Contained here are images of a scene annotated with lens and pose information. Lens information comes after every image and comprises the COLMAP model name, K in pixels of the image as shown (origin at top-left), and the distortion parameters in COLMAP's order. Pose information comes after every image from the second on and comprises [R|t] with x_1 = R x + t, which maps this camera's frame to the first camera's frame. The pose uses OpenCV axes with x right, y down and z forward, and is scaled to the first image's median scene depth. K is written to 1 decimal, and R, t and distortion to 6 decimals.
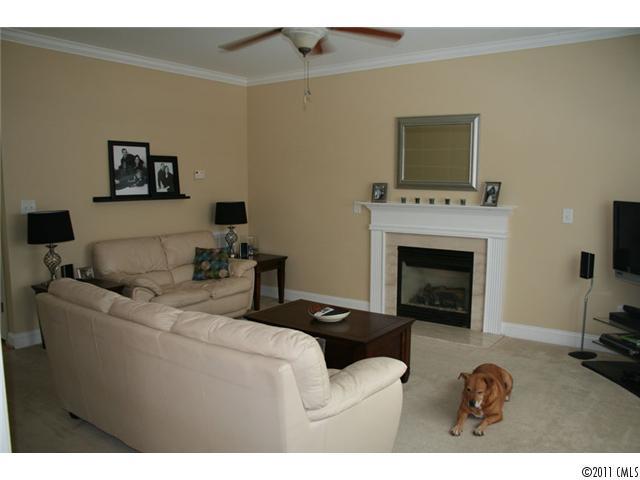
lens RADIAL K [[524.7, 0, 319.9], [0, 524.7, 238.6], [0, 0, 1]] dist [-0.087883, 0.023299]
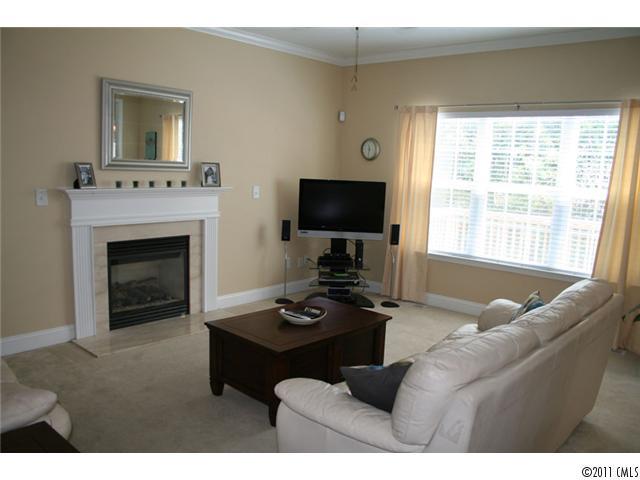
lens RADIAL K [[524.7, 0, 319.5], [0, 524.7, 243.4], [0, 0, 1]] dist [-0.087883, 0.023299]
pose [[0.116440, -0.143012, 0.982848, -0.630863], [0.076869, 0.987908, 0.134641, -0.070503], [-0.990219, 0.059872, 0.126026, 0.634618]]
